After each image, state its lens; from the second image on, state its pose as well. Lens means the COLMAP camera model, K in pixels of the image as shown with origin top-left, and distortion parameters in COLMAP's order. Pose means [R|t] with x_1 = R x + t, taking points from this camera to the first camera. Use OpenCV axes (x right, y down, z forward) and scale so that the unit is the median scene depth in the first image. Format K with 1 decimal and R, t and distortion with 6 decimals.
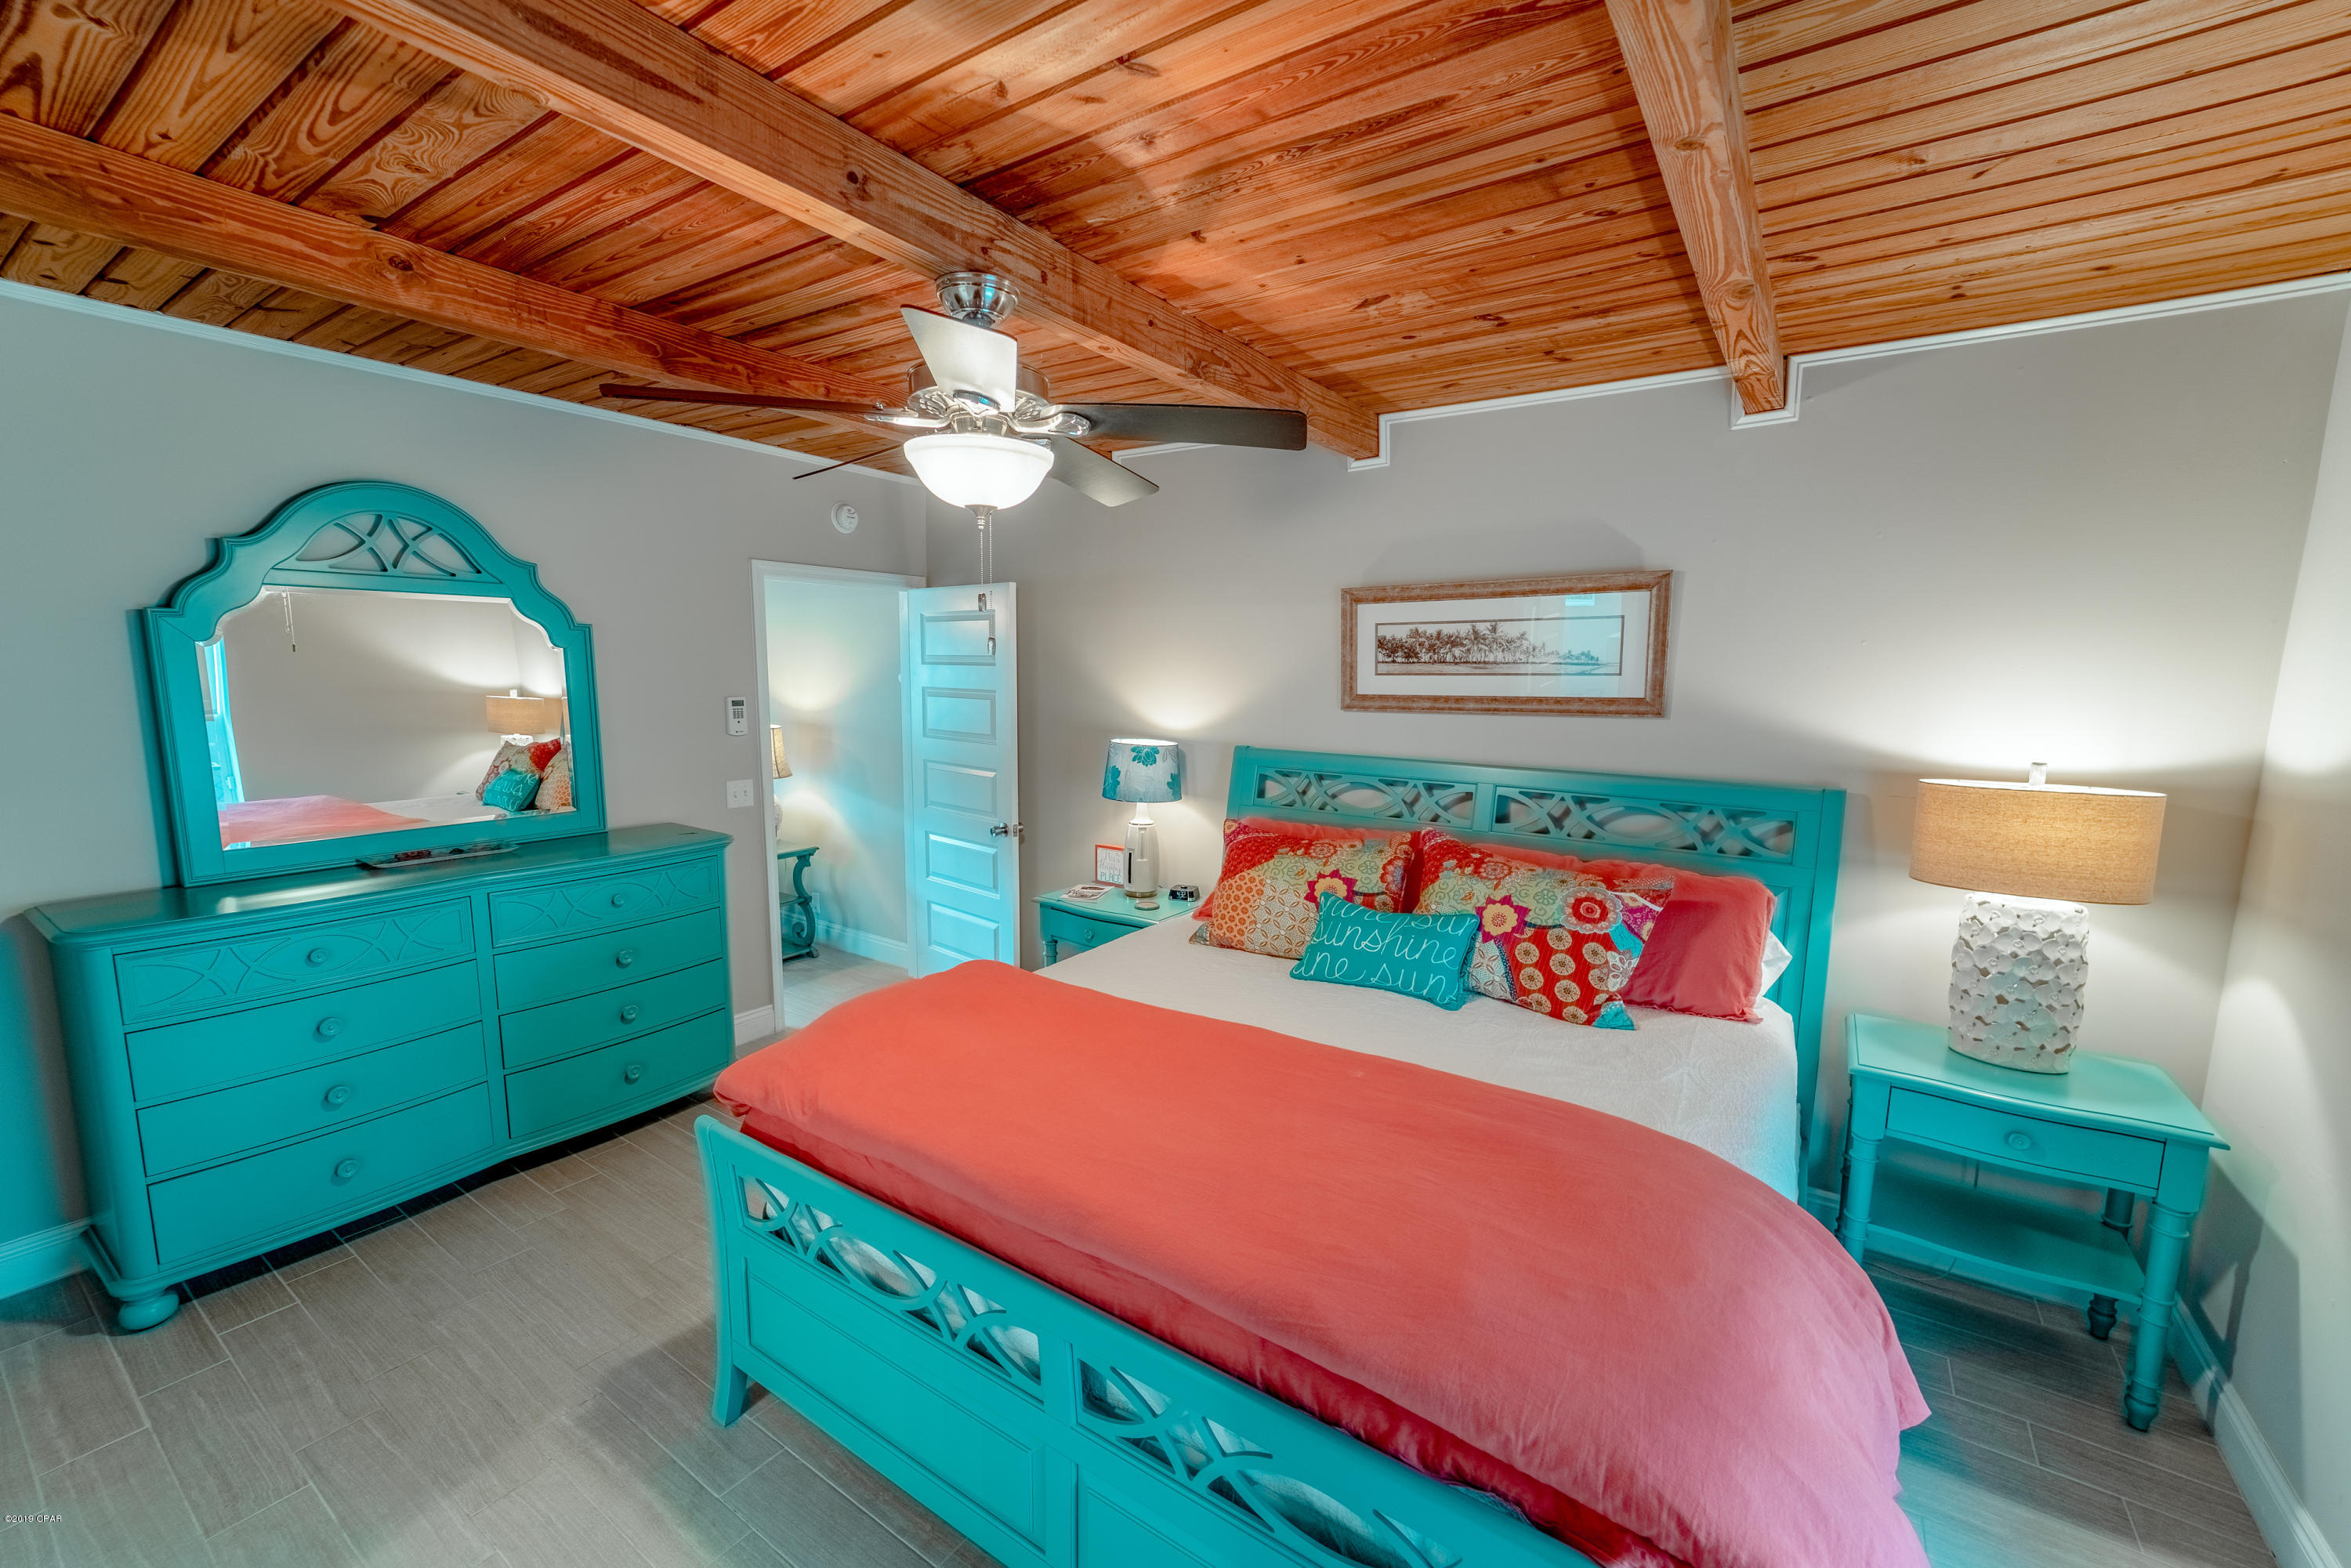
lens RADIAL K [[934.6, 0, 1178.5], [0, 934.6, 792.6], [0, 0, 1]] dist [0.001468, 0.000185]
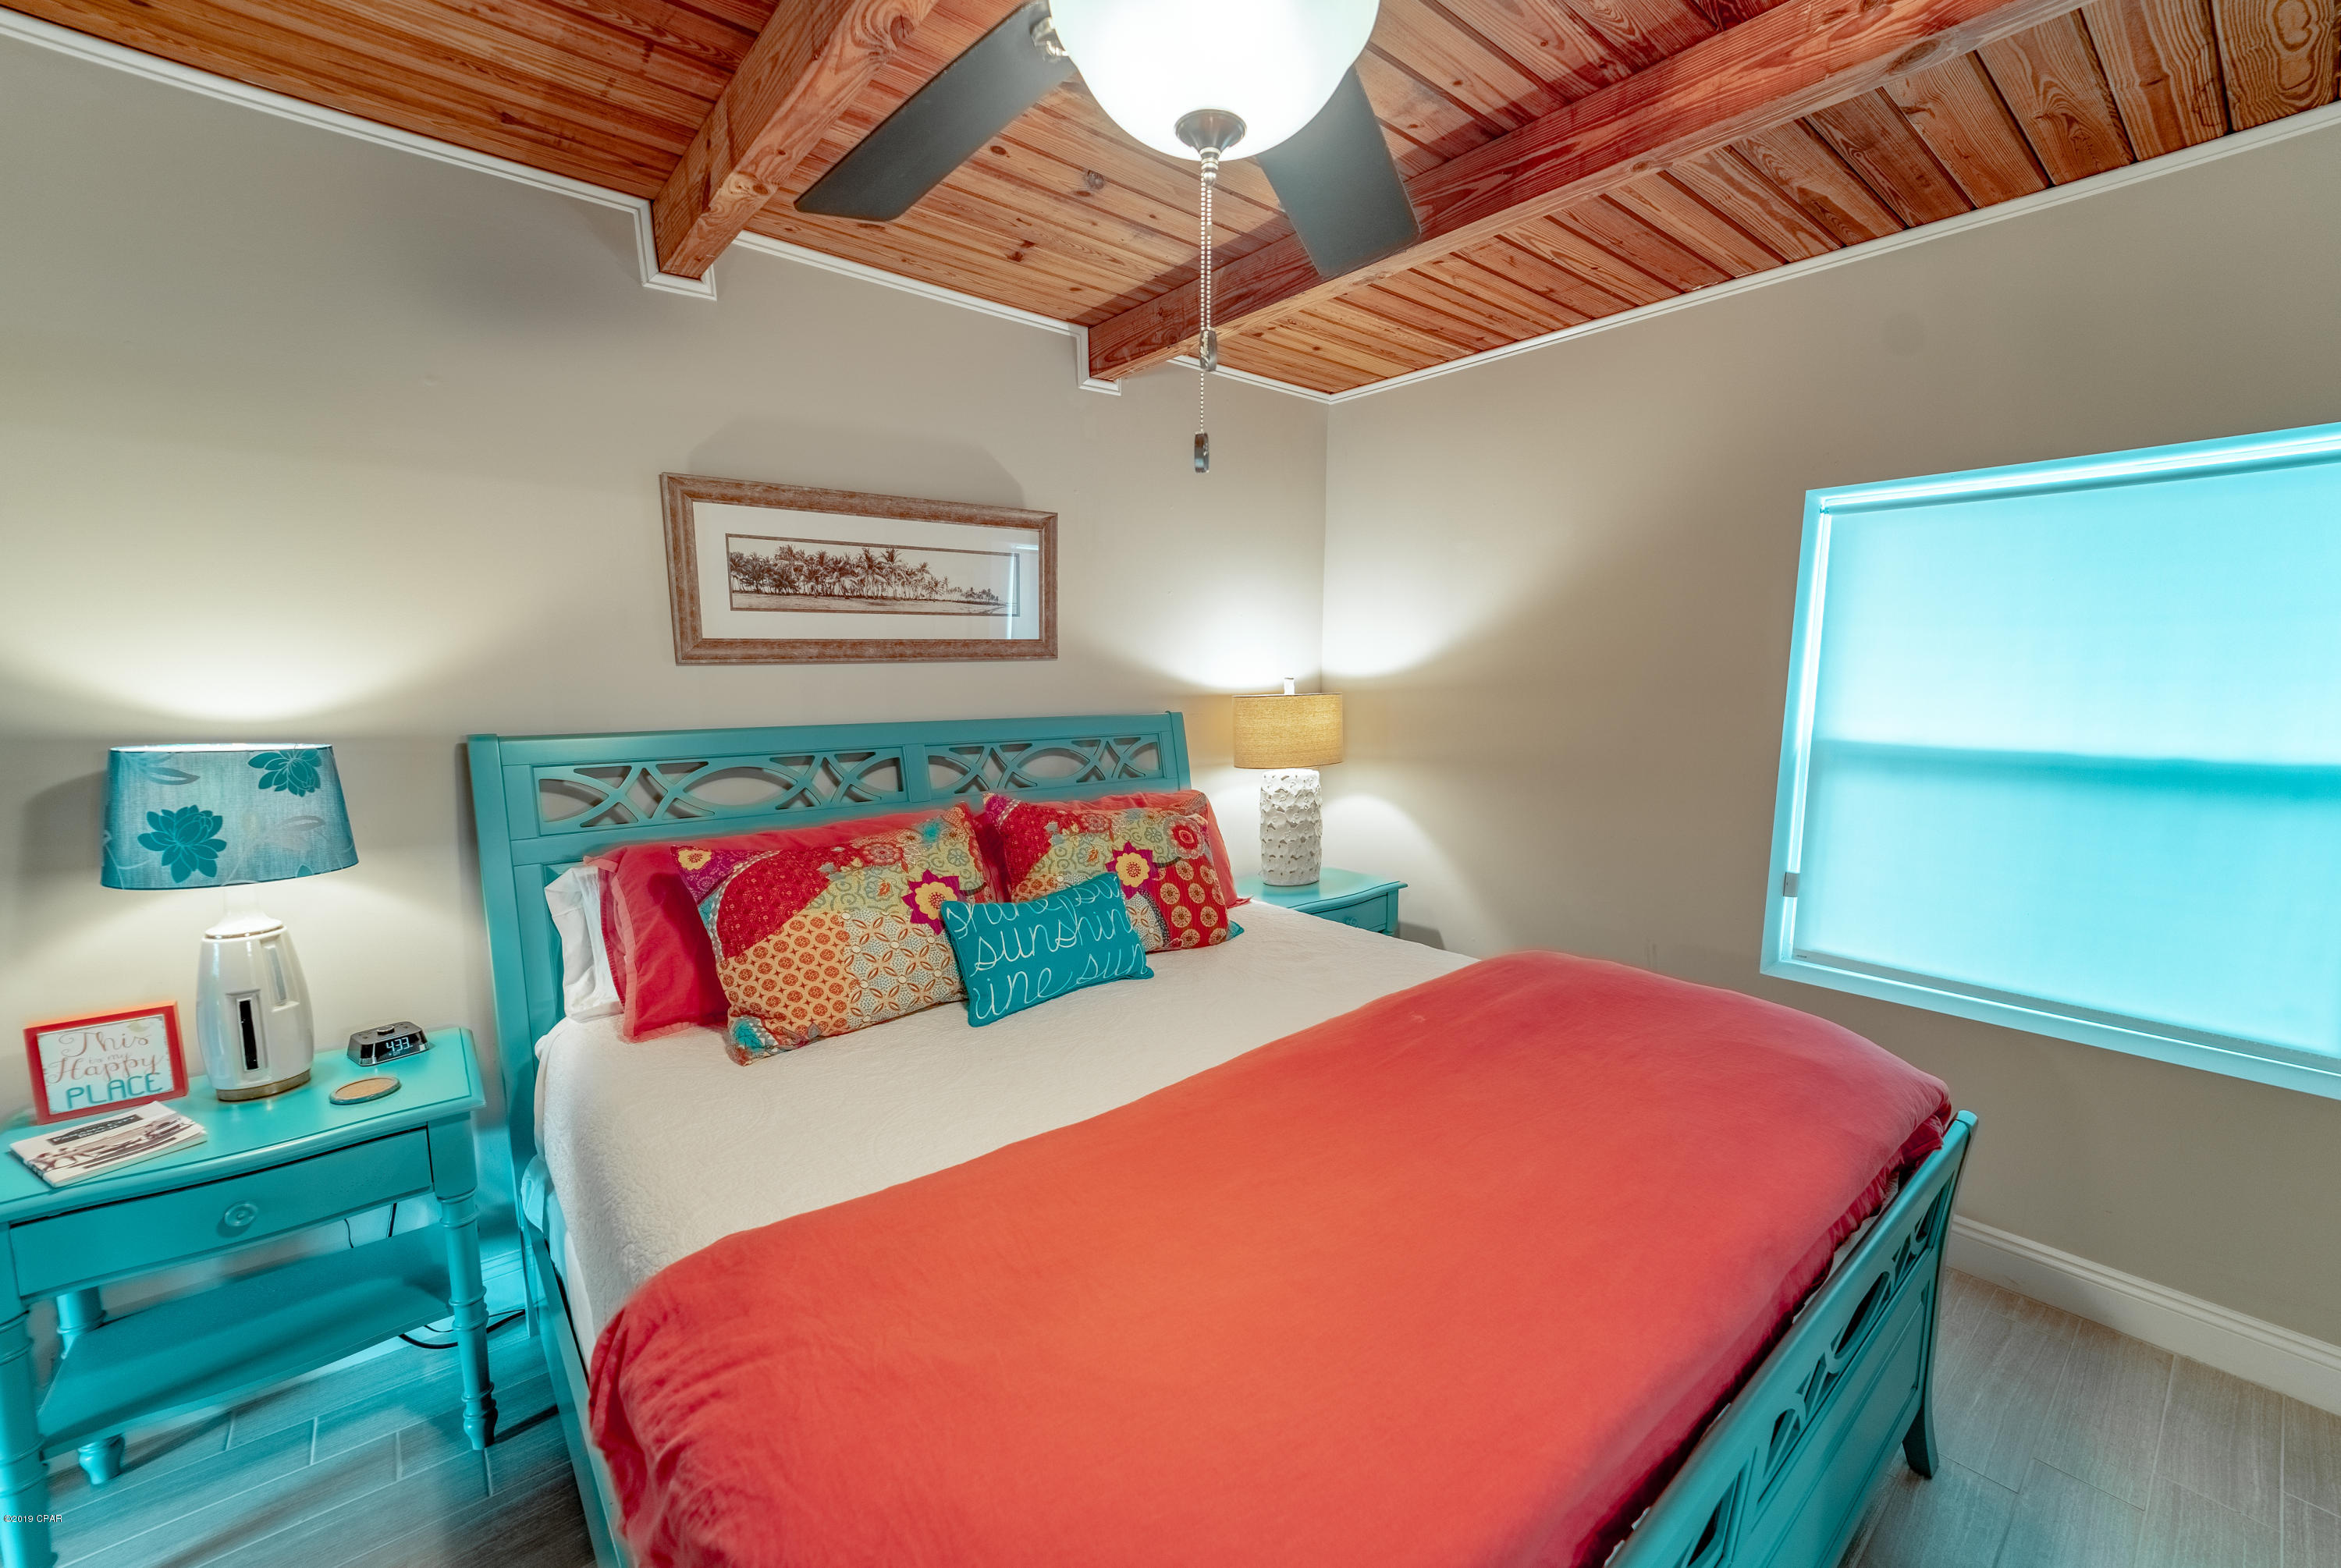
lens RADIAL K [[946.3, 0, 1177.6], [0, 946.3, 799.3], [0, 0, 1]] dist [0.000145, 0.000052]
pose [[0.270851, -0.144064, 0.951780, -0.427096], [0.135213, 0.984629, 0.110558, -0.023898], [-0.953078, 0.098749, 0.286167, 0.560357]]
